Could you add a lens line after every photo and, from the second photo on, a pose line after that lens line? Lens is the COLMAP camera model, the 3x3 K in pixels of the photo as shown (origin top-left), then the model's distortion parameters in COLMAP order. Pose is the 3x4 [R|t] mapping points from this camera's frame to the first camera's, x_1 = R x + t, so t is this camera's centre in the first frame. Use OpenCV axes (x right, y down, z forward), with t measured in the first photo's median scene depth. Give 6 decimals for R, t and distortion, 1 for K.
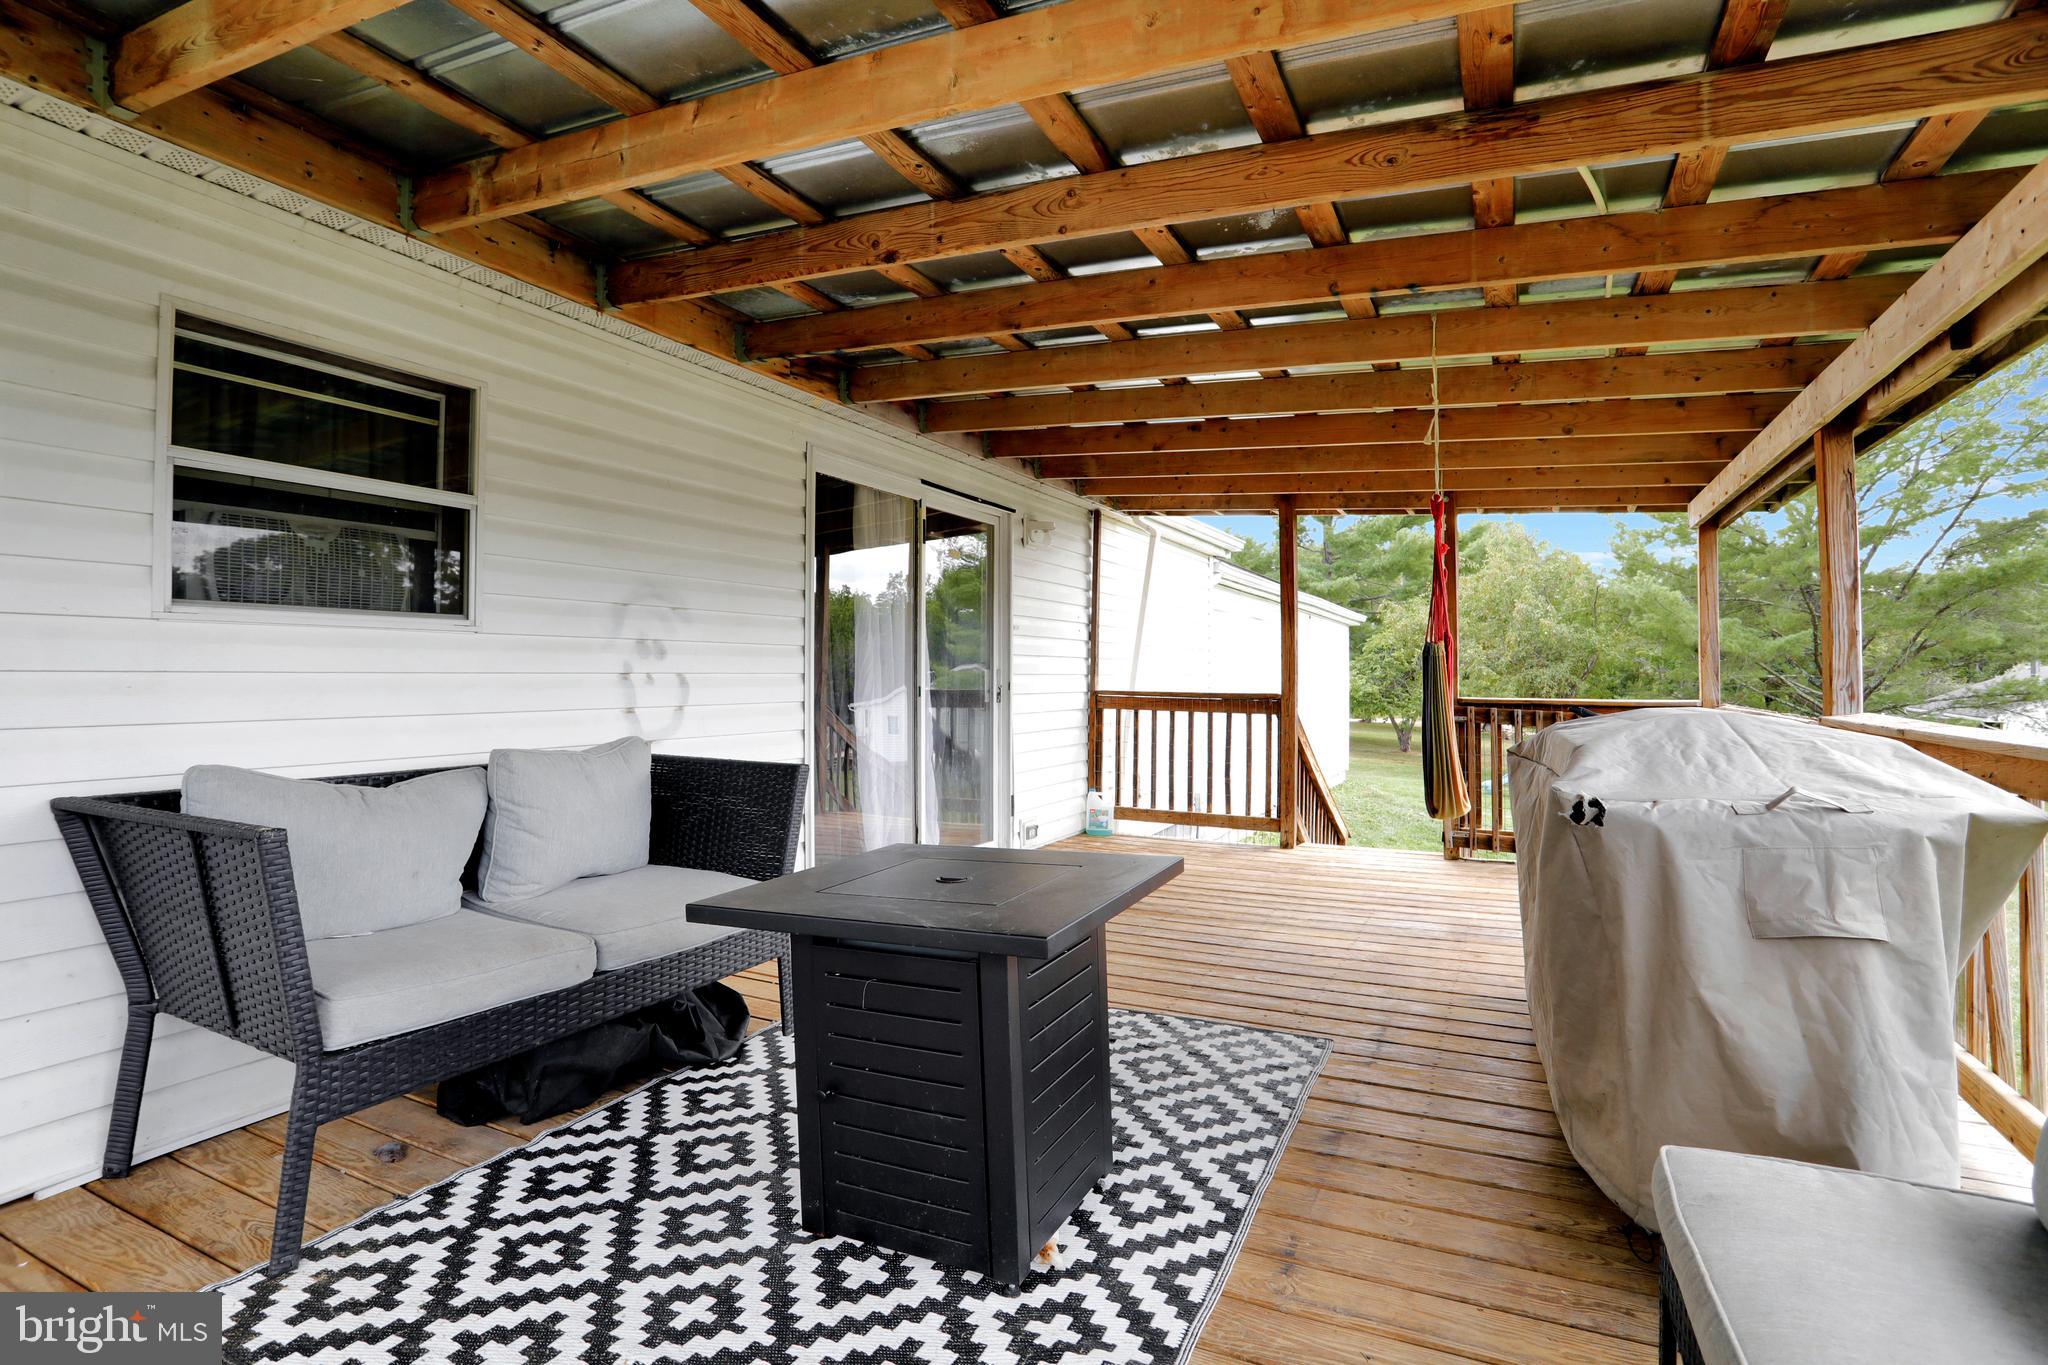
lens RADIAL K [[1005.3, 0, 1013.4], [0, 1005.3, 664.6], [0, 0, 1]] dist [-0.039750, 0.000103]
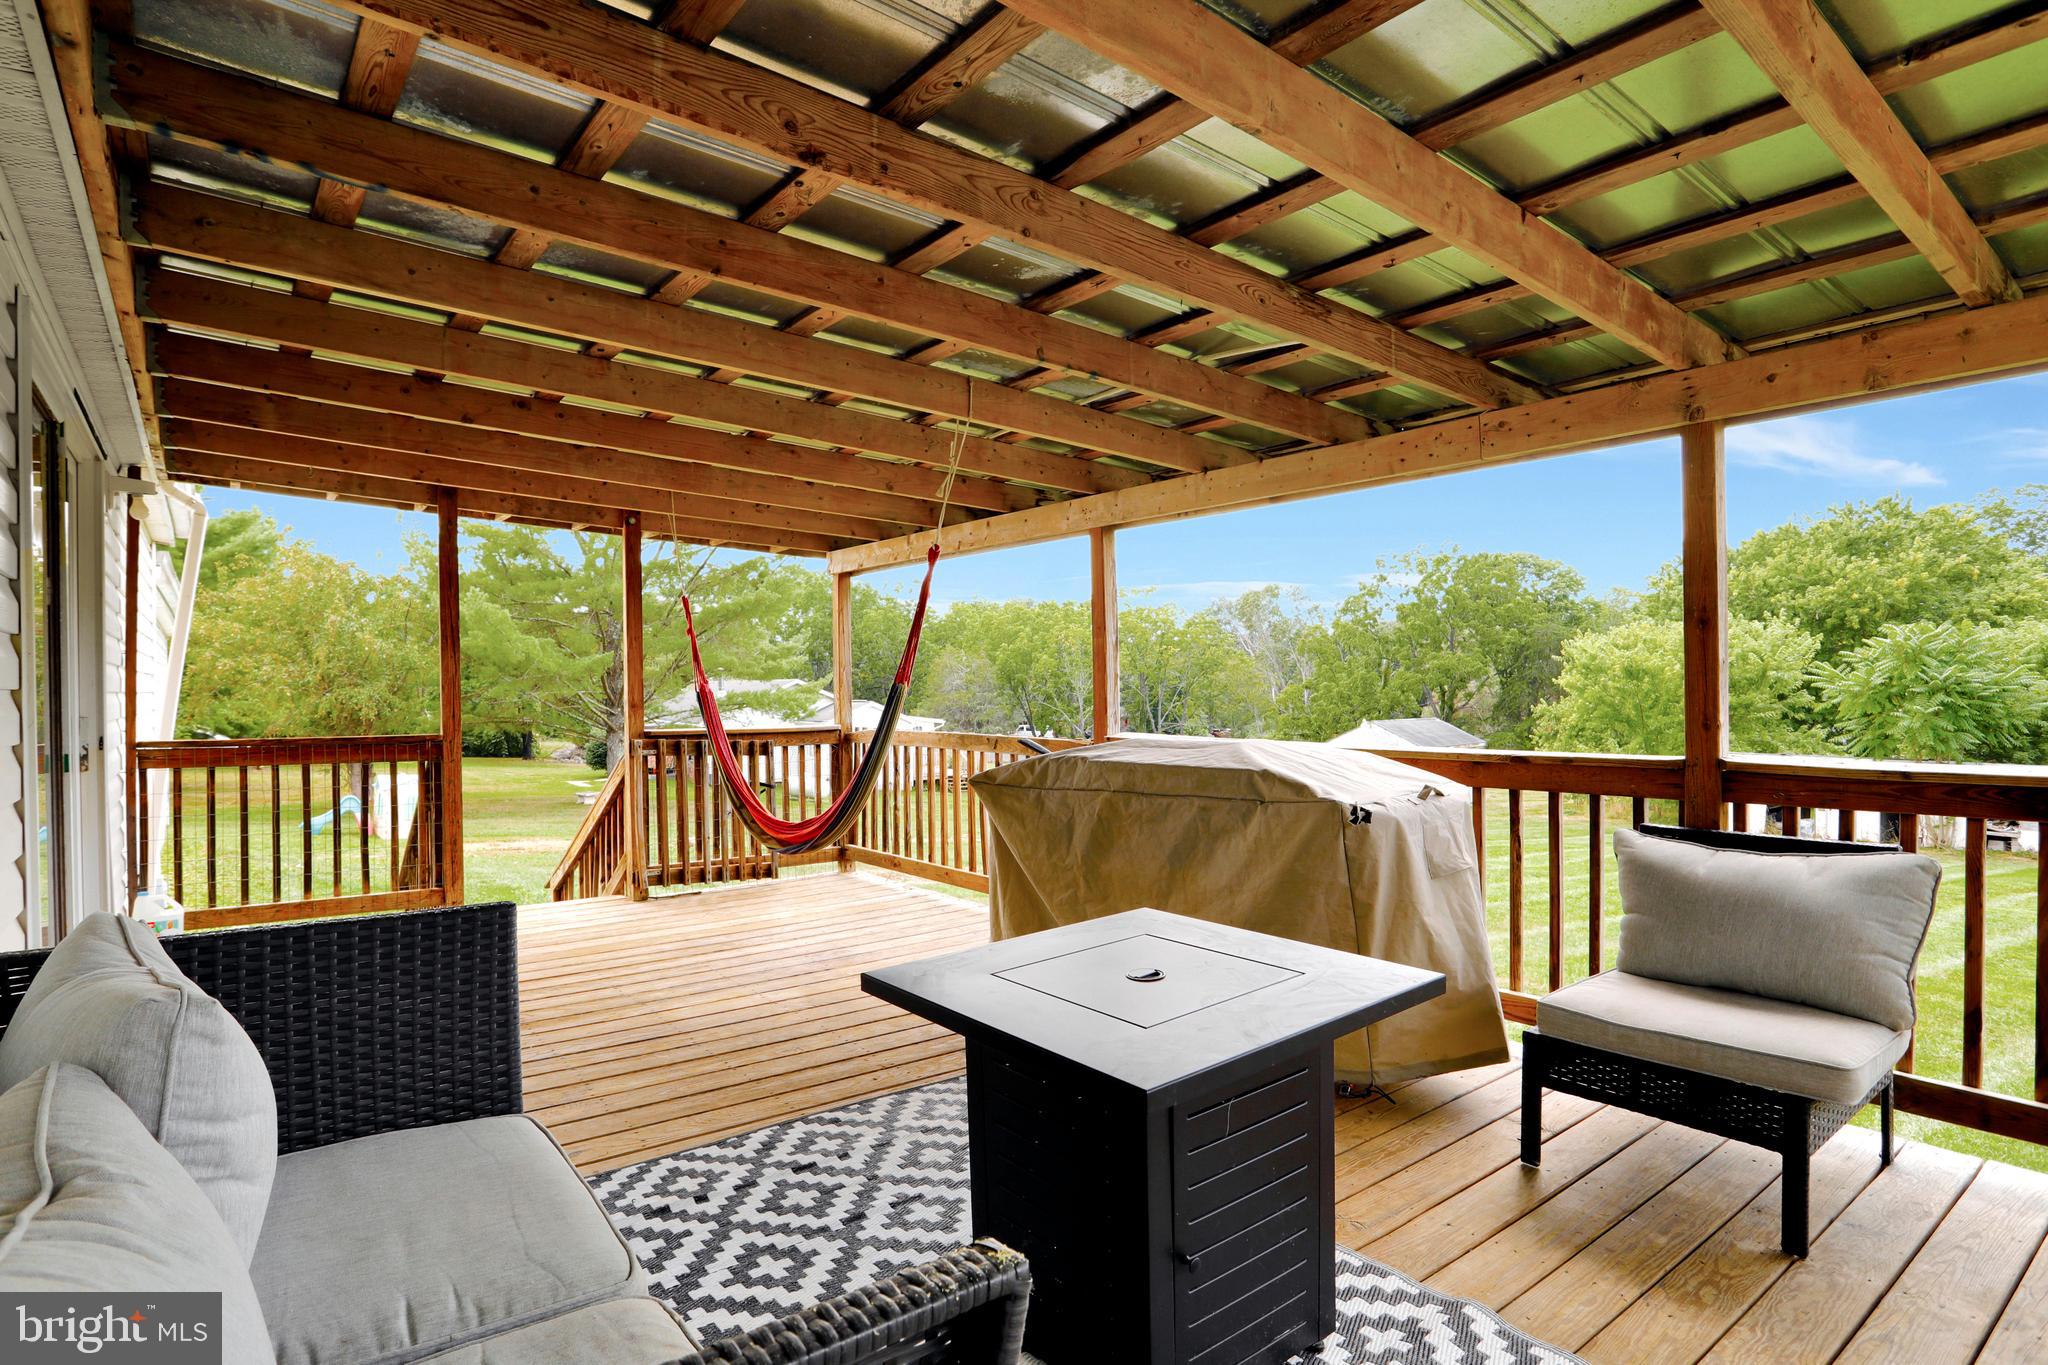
lens RADIAL K [[1063.4, 0, 1024.0], [0, 1063.4, 682.5], [0, 0, 1]] dist [0.003113, 0.000483]
pose [[0.473682, -0.005889, 0.880676, -0.306849], [0.005682, 0.999977, 0.003631, -0.015218], [-0.880677, 0.003284, 0.473705, 0.212351]]
